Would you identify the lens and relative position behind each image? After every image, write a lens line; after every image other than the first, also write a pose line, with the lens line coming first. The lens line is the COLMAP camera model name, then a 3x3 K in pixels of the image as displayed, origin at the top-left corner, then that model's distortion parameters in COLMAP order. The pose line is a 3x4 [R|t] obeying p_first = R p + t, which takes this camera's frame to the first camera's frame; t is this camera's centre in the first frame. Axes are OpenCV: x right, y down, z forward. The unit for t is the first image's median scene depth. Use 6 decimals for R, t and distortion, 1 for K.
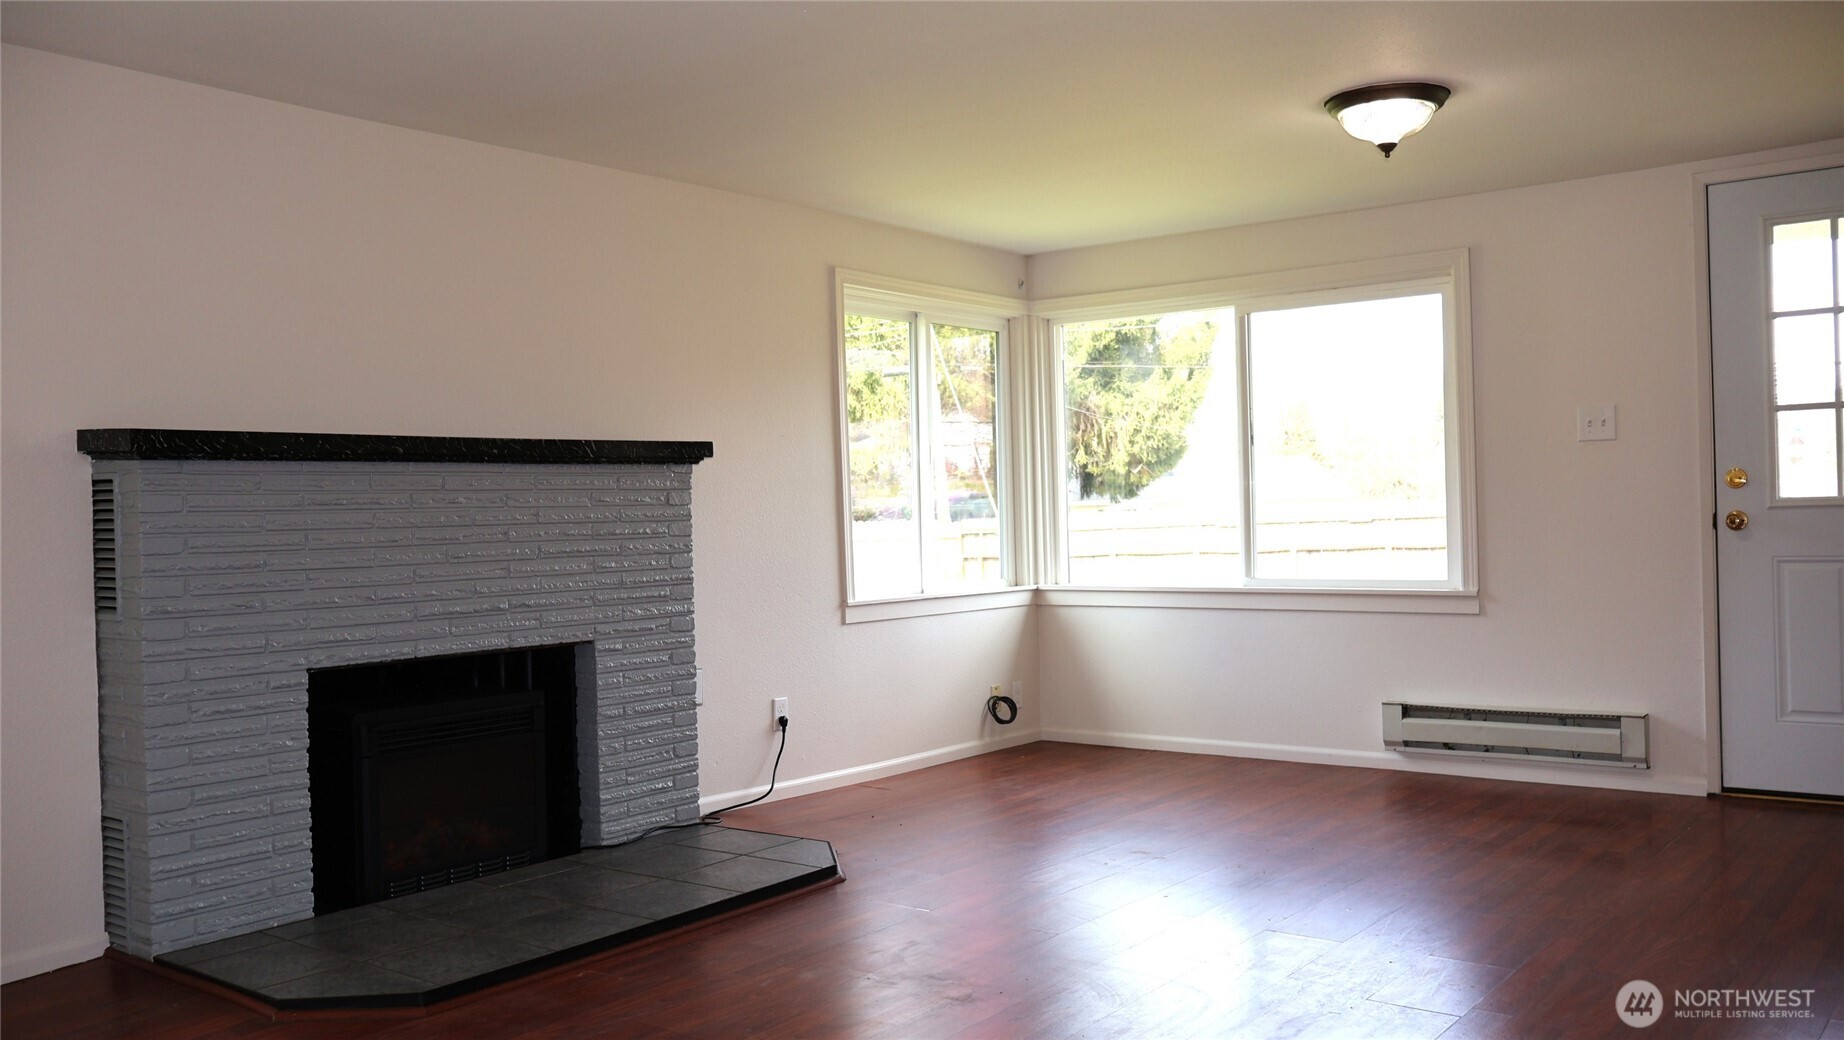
lens RADIAL K [[1543.3, 0, 915.3], [0, 1543.3, 536.7], [0, 0, 1]] dist [-0.011864, 0.012806]
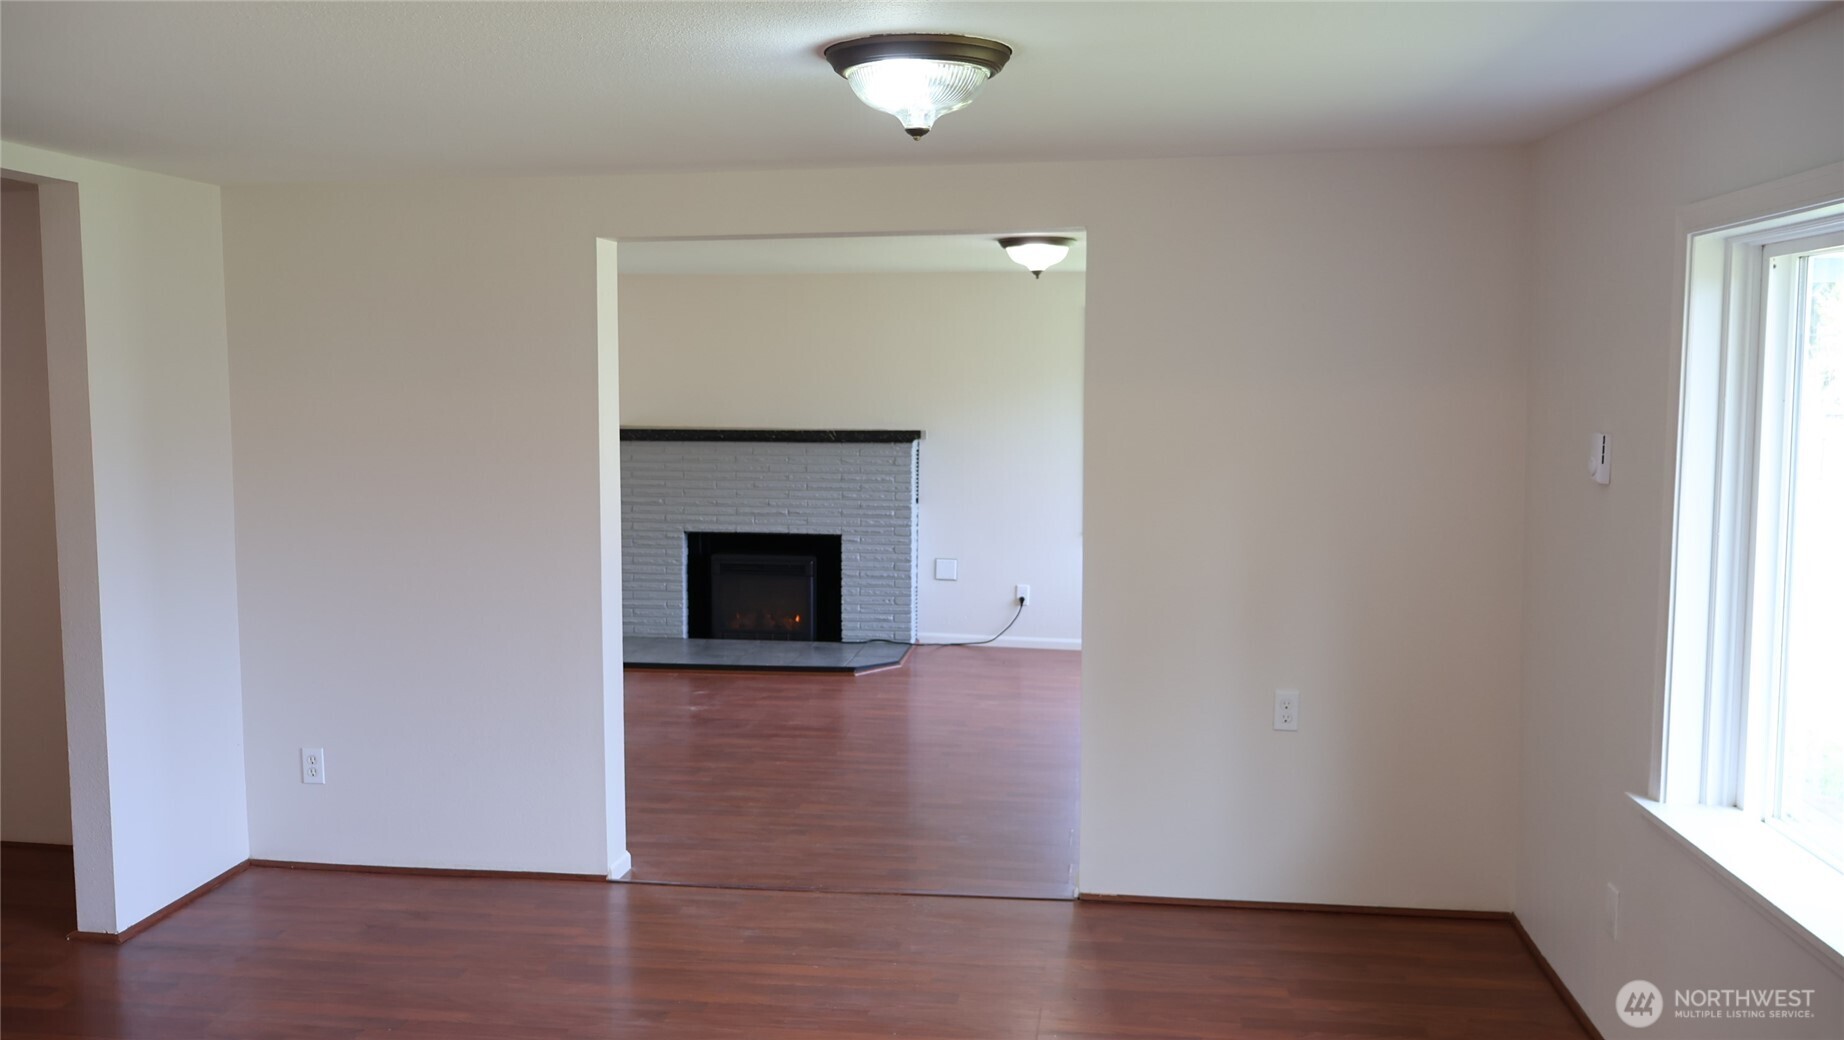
lens RADIAL K [[1541.8, 0, 911.6], [0, 1541.8, 523.3], [0, 0, 1]] dist [-0.016546, 0.011684]
pose [[0.509134, 0.110793, -0.853527, 1.391346], [-0.030795, 0.993390, 0.110579, -0.152316], [0.860136, -0.030015, 0.509180, 0.098973]]
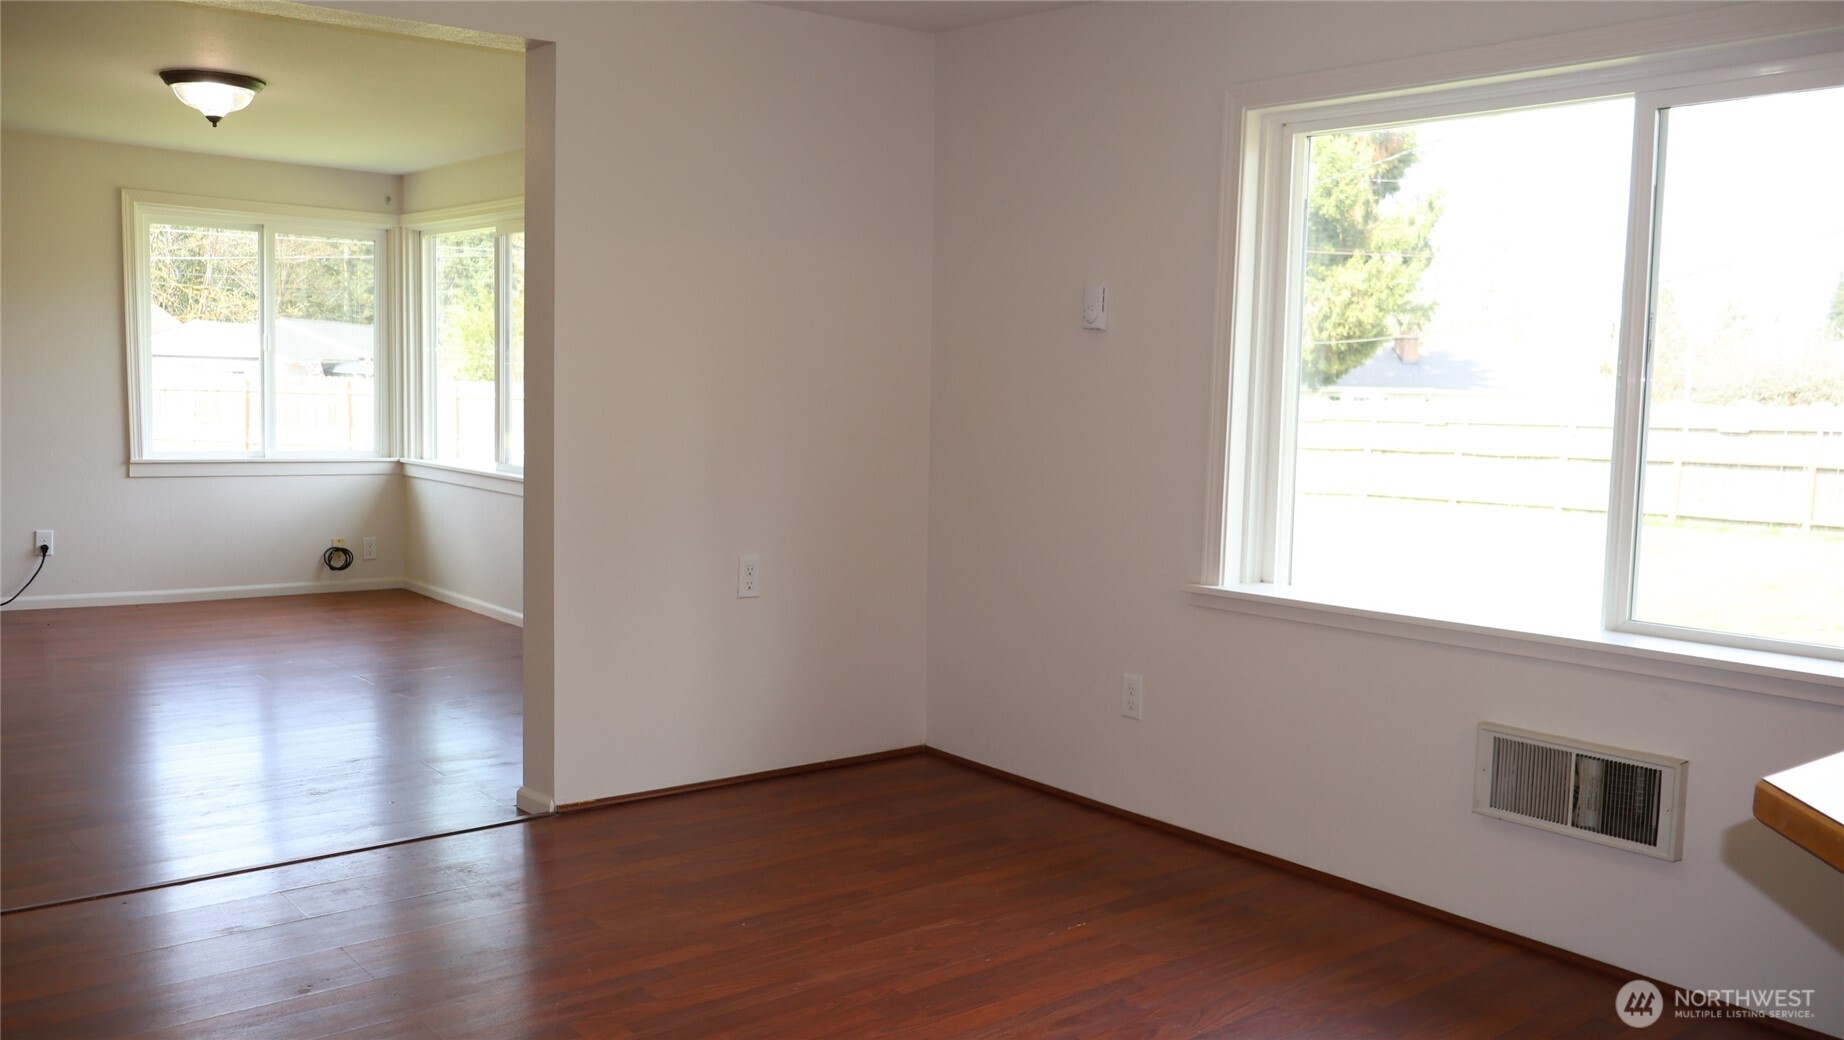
lens RADIAL K [[1541.8, 0, 909.8], [0, 1541.8, 530.3], [0, 0, 1]] dist [-0.016546, 0.011684]
pose [[0.974201, 0.076641, -0.212268, 1.012923], [-0.058784, 0.994277, 0.089201, -0.059250], [0.217890, -0.074422, 0.973132, -0.096814]]
